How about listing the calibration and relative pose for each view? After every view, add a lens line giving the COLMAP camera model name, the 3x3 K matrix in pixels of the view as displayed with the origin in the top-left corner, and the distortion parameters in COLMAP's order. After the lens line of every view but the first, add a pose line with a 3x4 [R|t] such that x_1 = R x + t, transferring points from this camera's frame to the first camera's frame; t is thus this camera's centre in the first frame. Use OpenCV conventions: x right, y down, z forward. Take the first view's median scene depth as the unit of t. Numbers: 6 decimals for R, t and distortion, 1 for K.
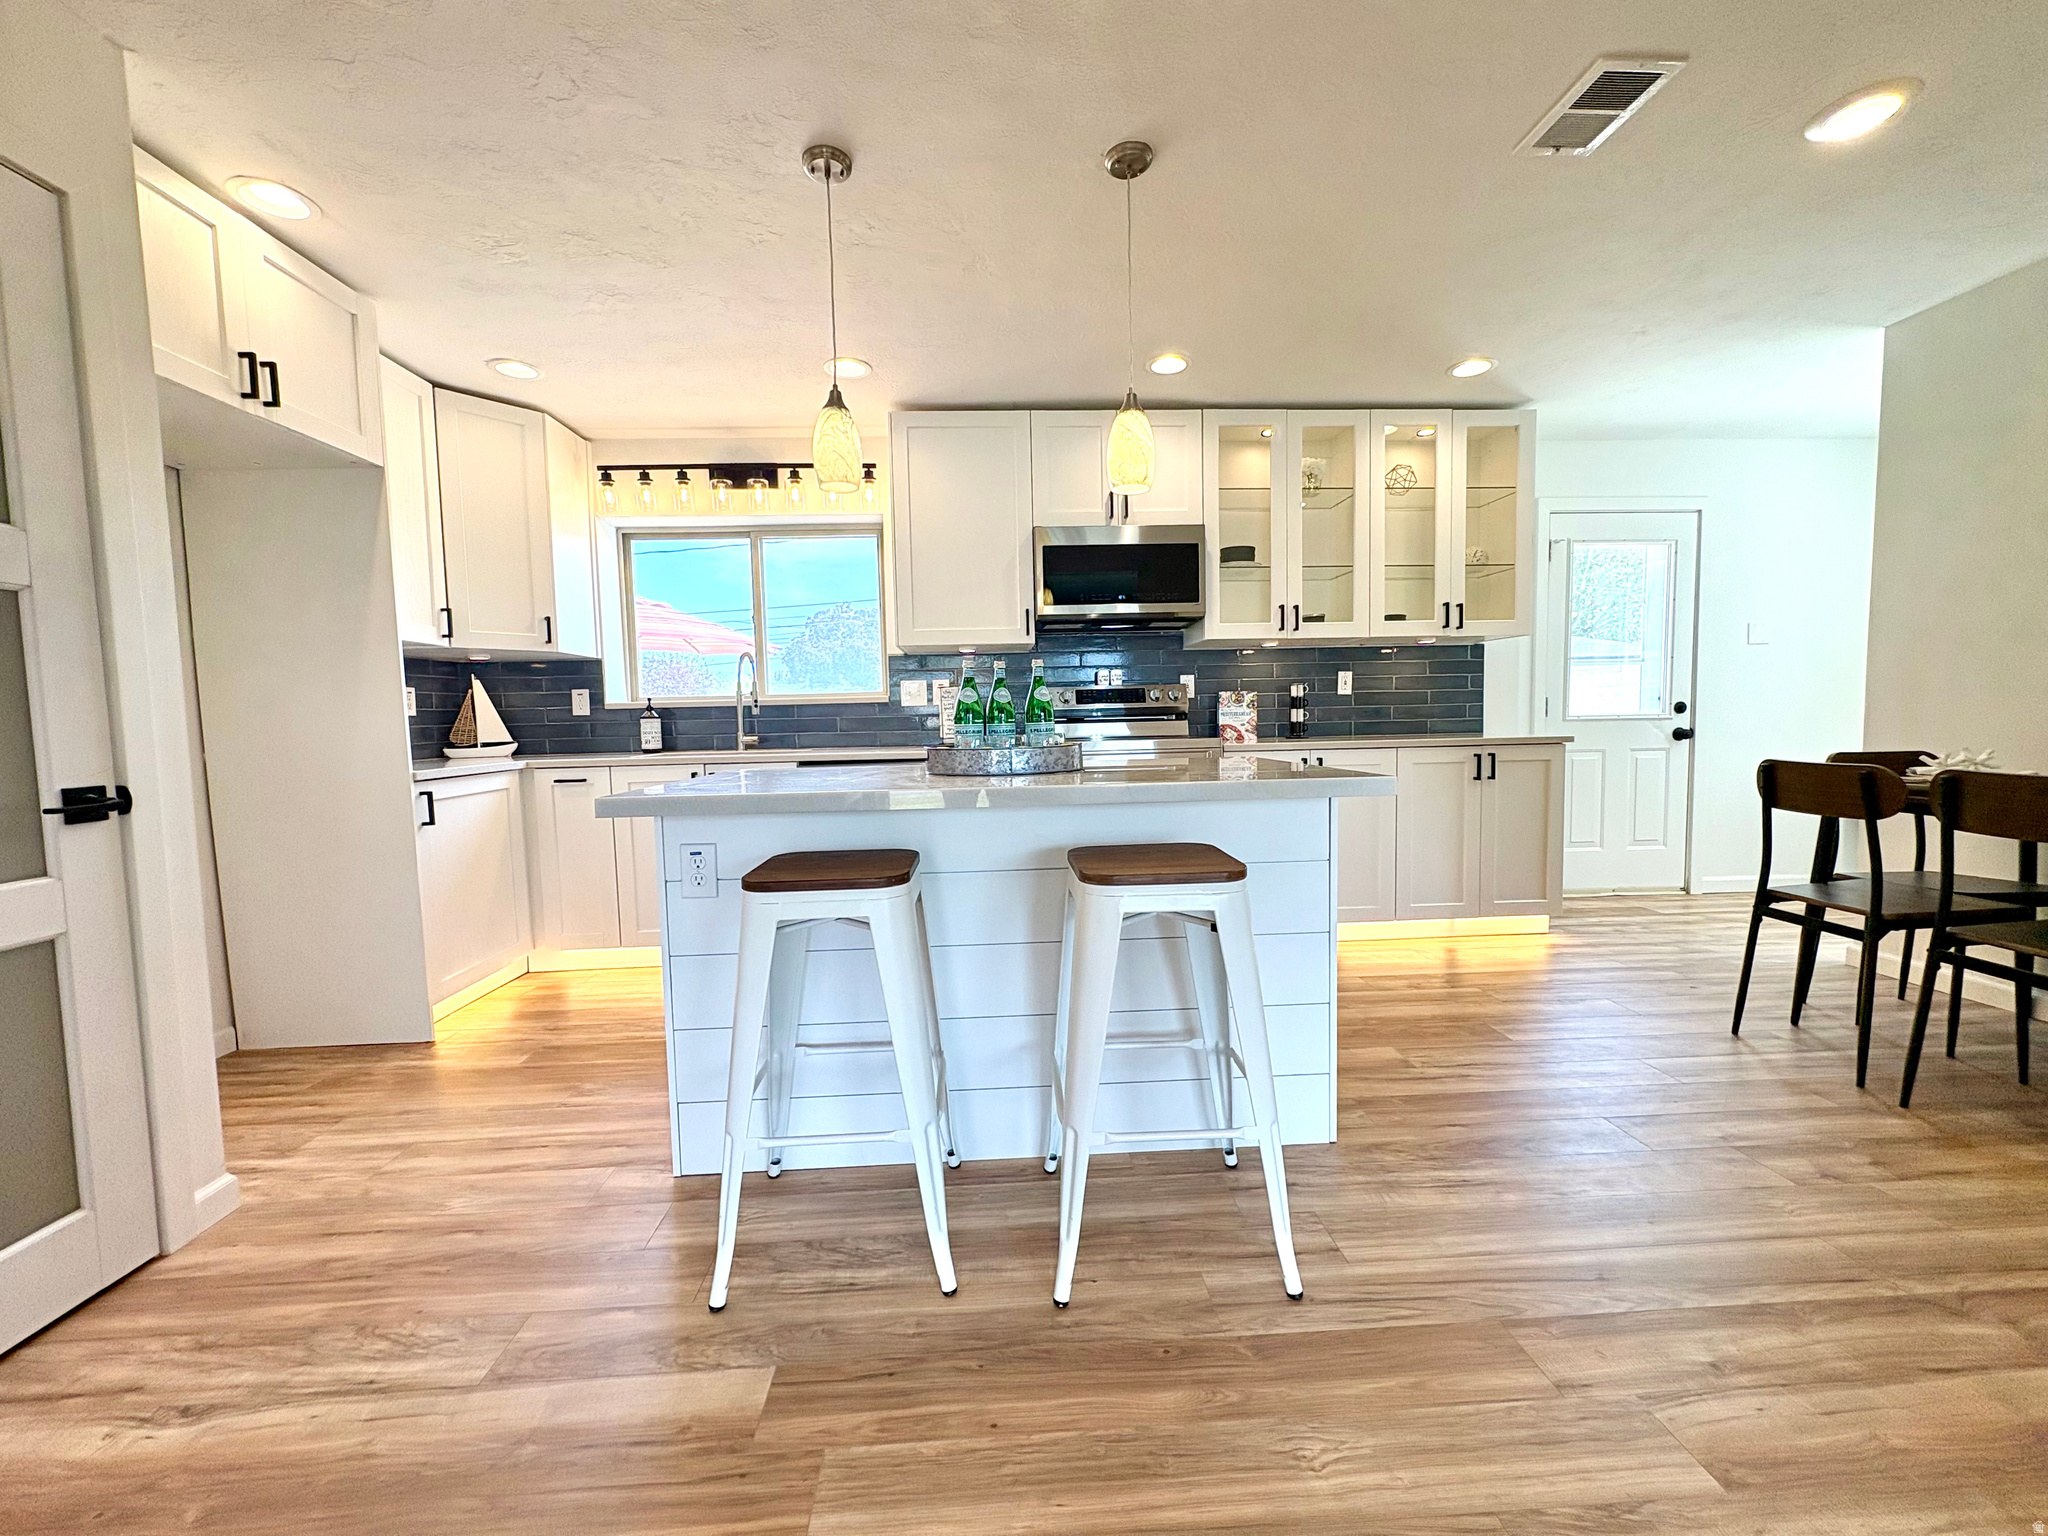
lens RADIAL K [[814.9, 0, 1024.0], [0, 814.9, 768.0], [0, 0, 1]] dist [-0.001169, 0.000421]
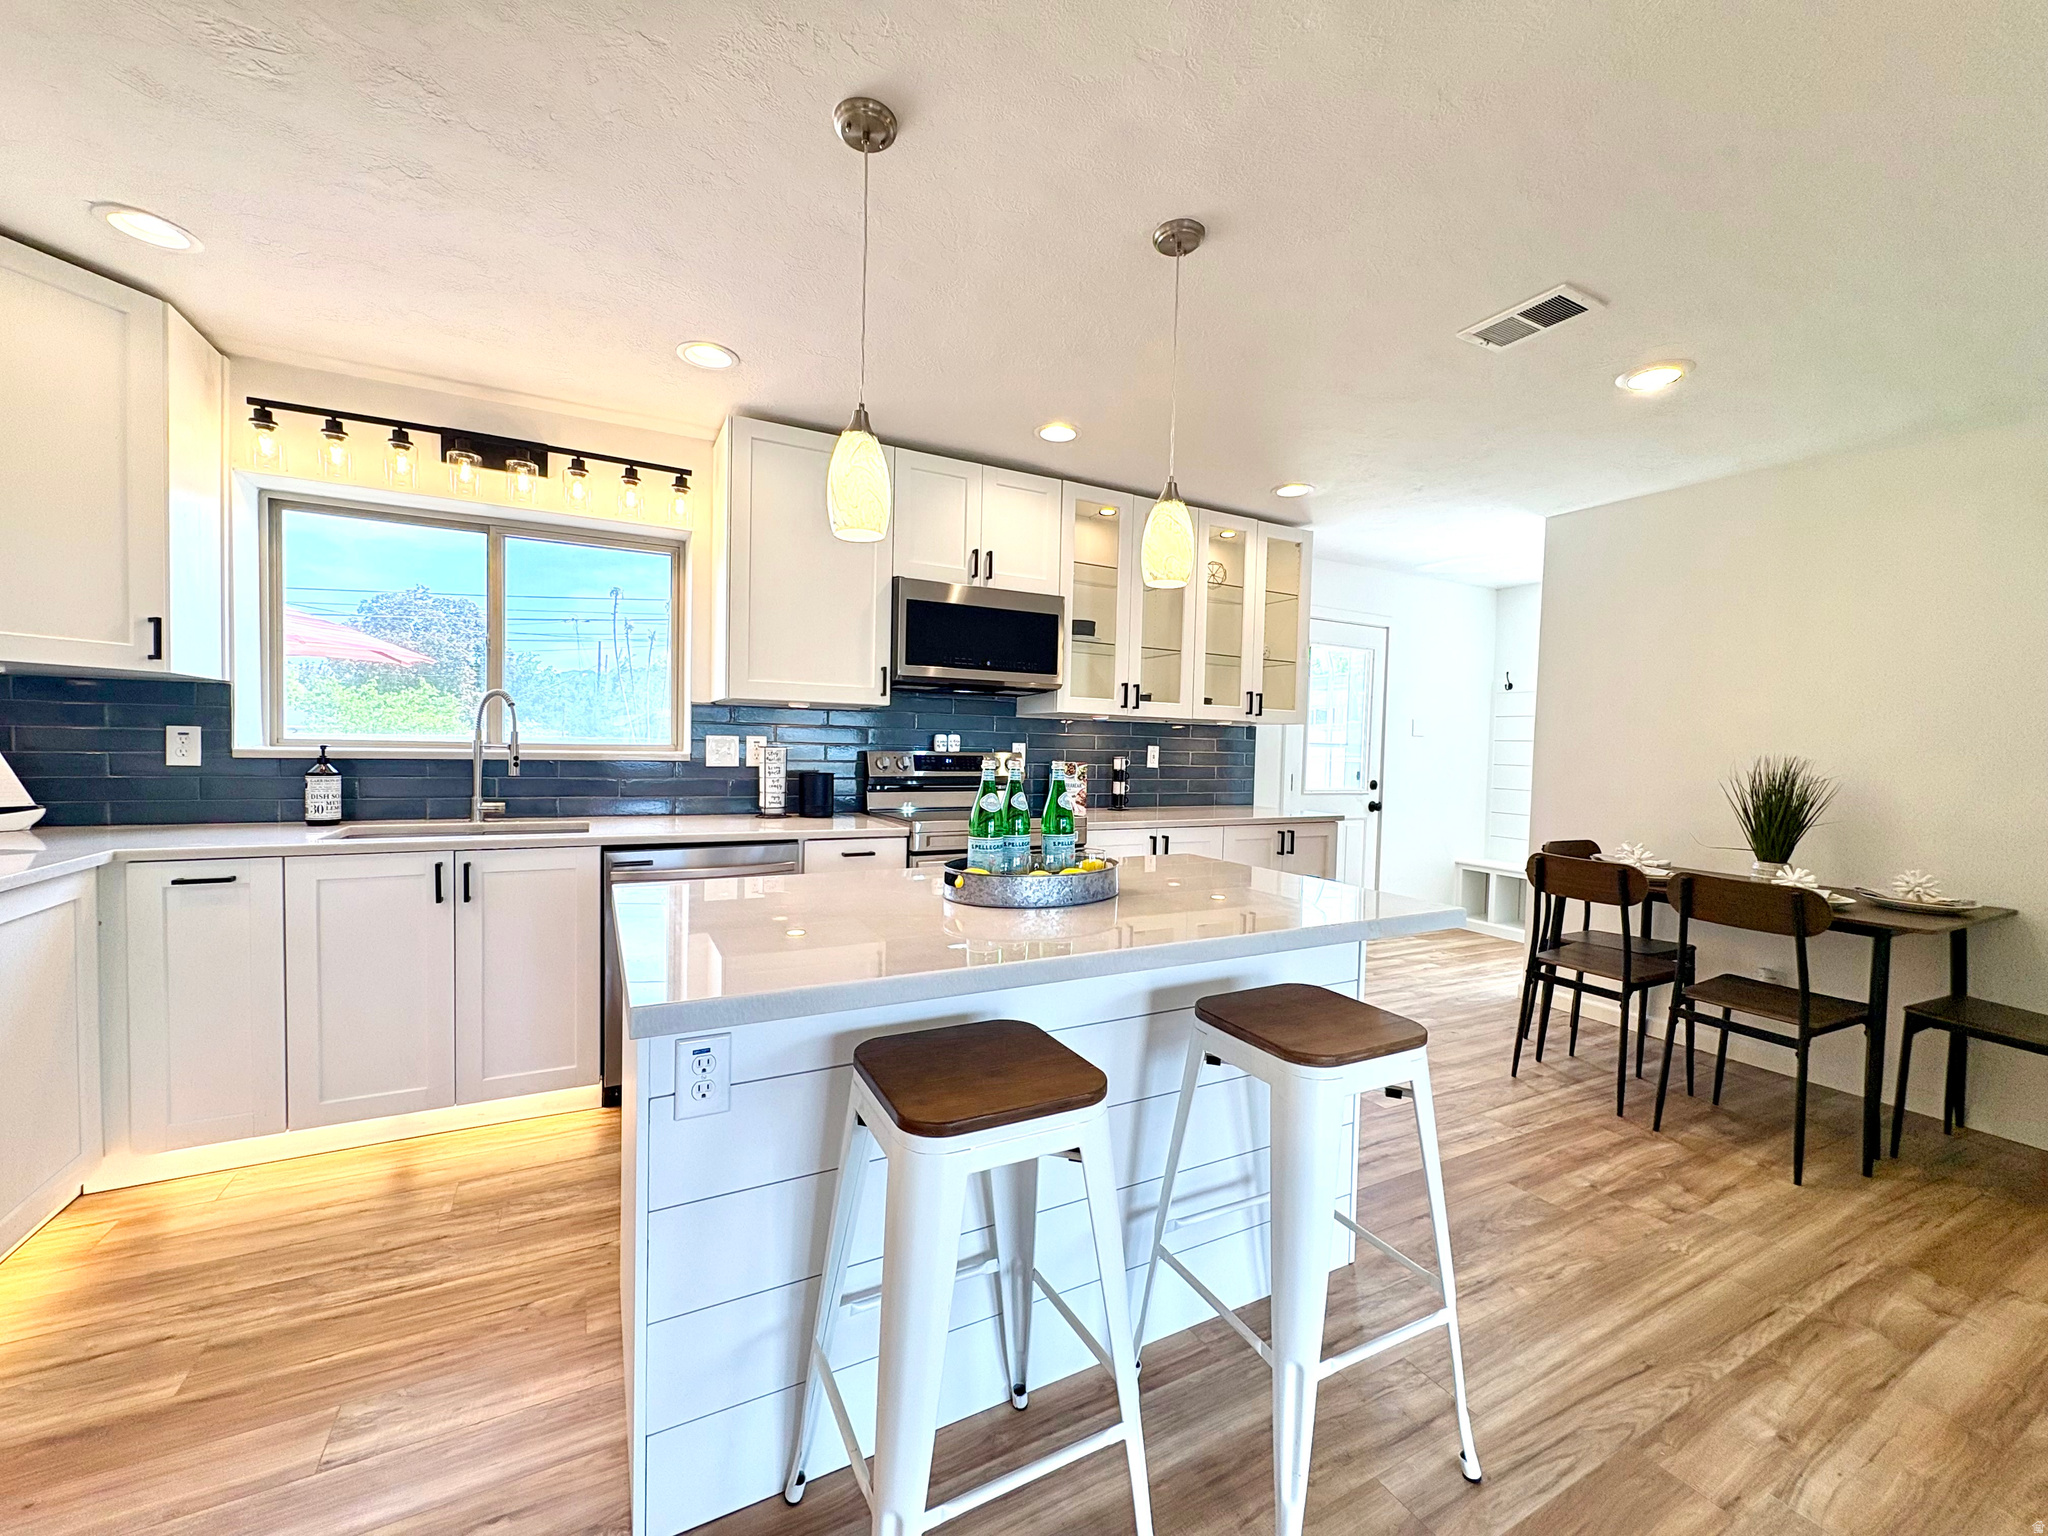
lens RADIAL K [[814.9, 0, 1024.0], [0, 814.9, 768.0], [0, 0, 1]] dist [-0.001169, 0.000421]
pose [[0.904816, 0.031208, 0.424657, -0.223586], [-0.017723, 0.999206, -0.035670, -0.054349], [-0.425434, 0.024749, 0.904651, 0.132332]]
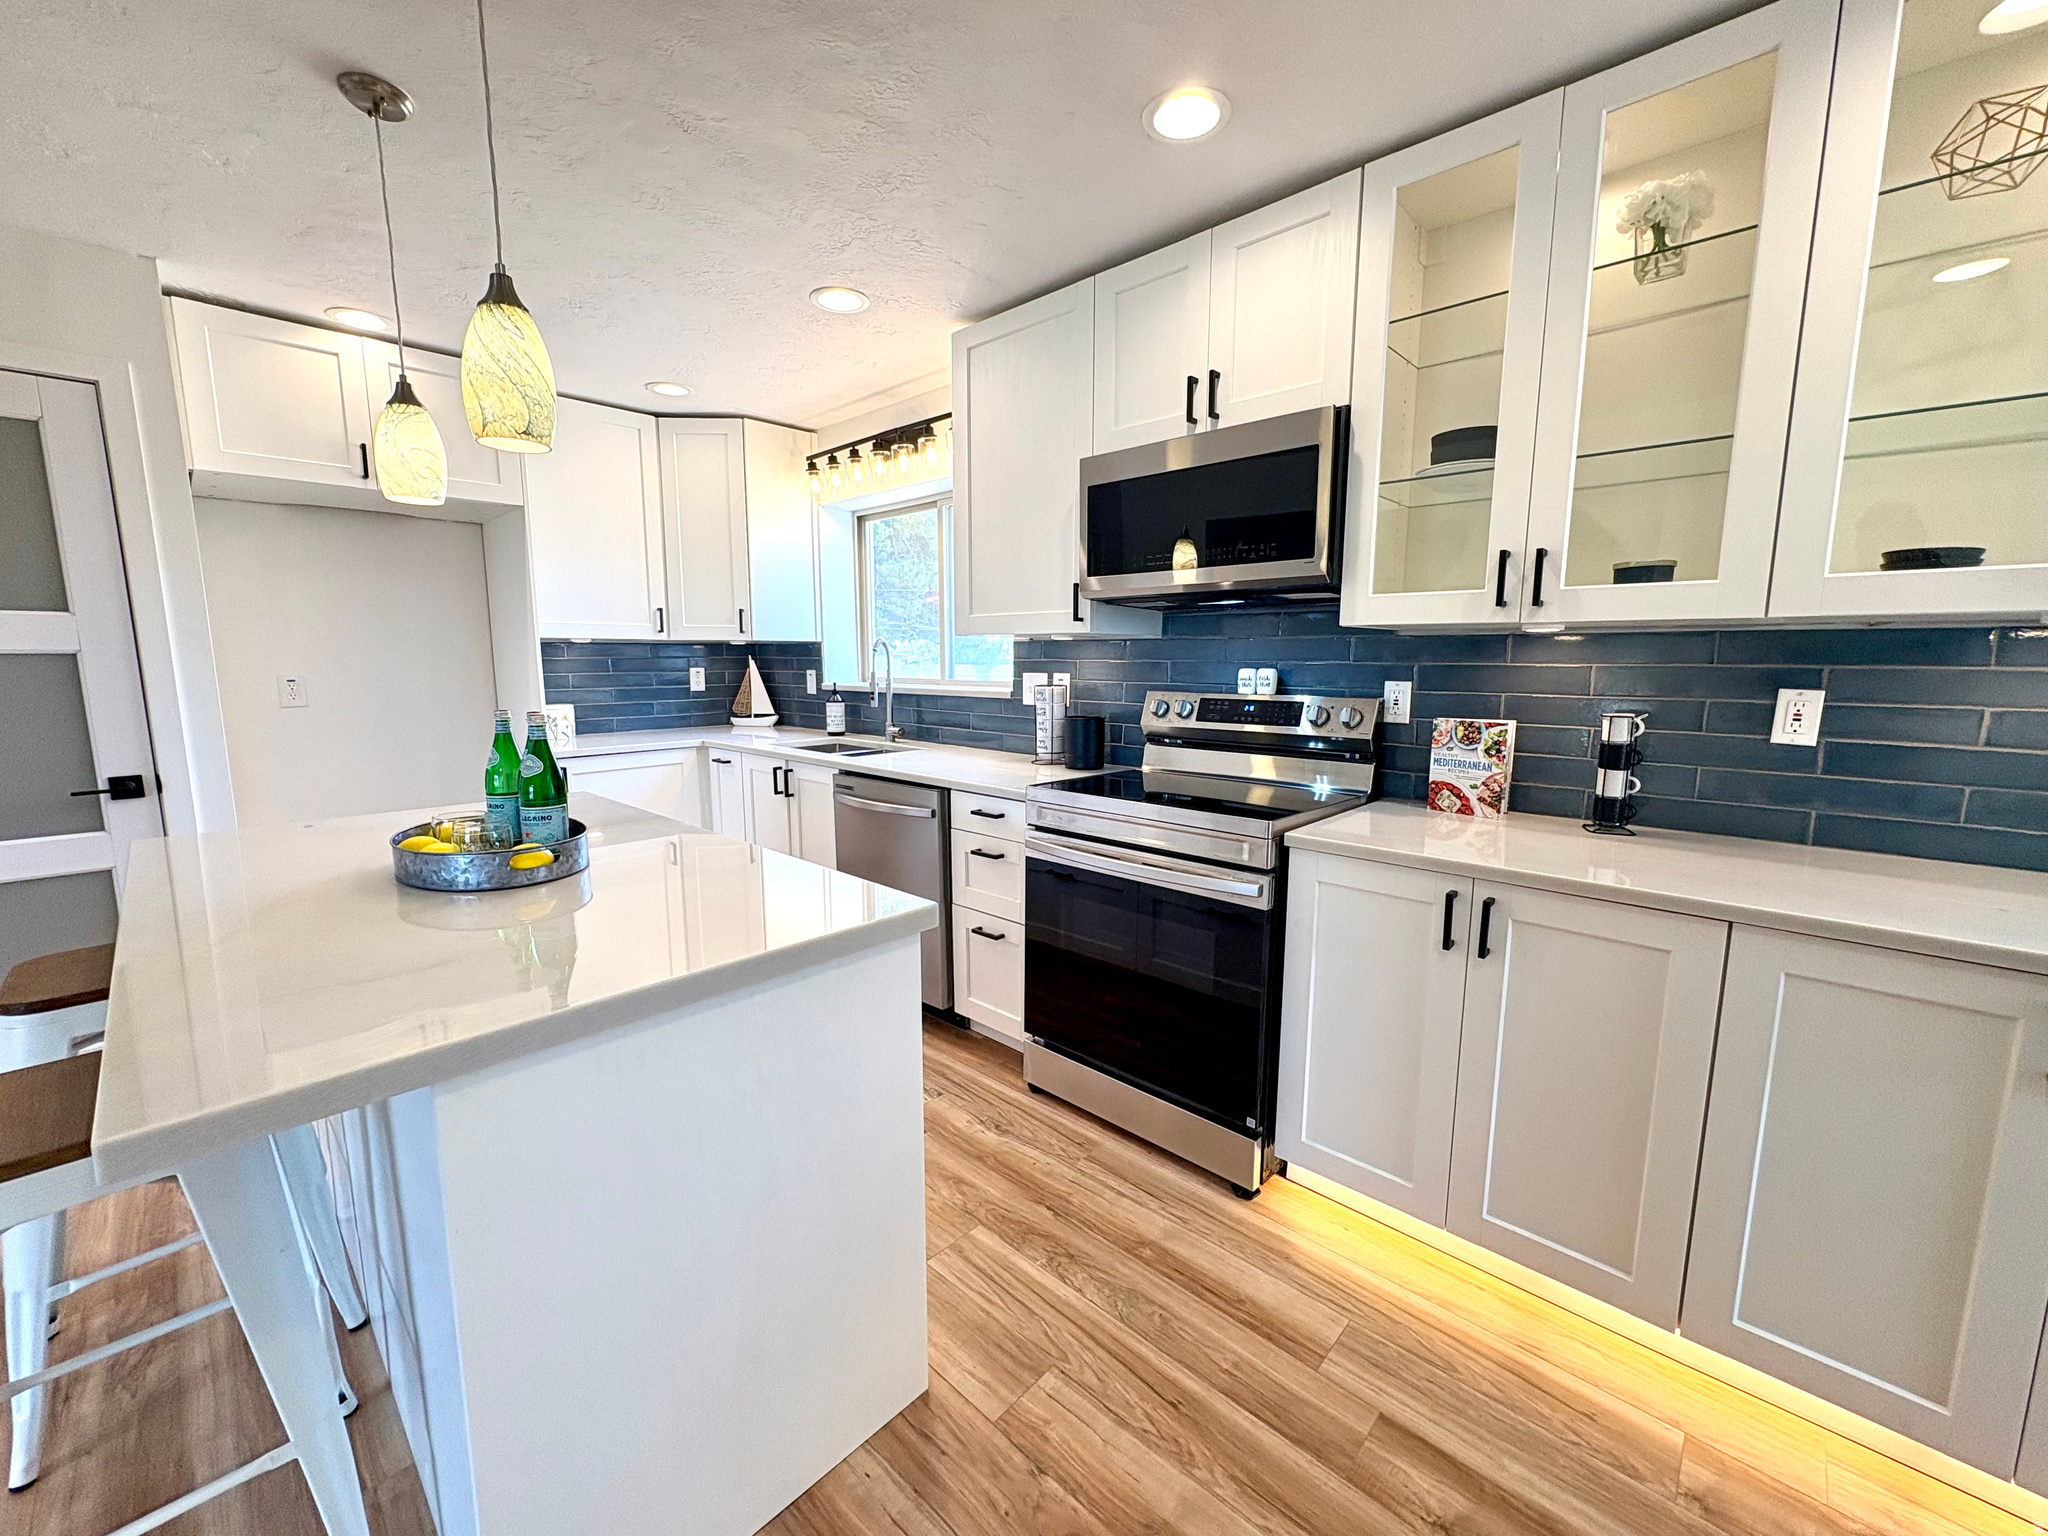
lens RADIAL K [[814.9, 0, 1024.0], [0, 814.9, 768.0], [0, 0, 1]] dist [-0.001169, 0.000421]
pose [[0.689432, 0.123128, -0.713809, 0.464533], [-0.061968, 0.991860, 0.111239, -0.110672], [0.721695, -0.032459, 0.691450, 0.473536]]
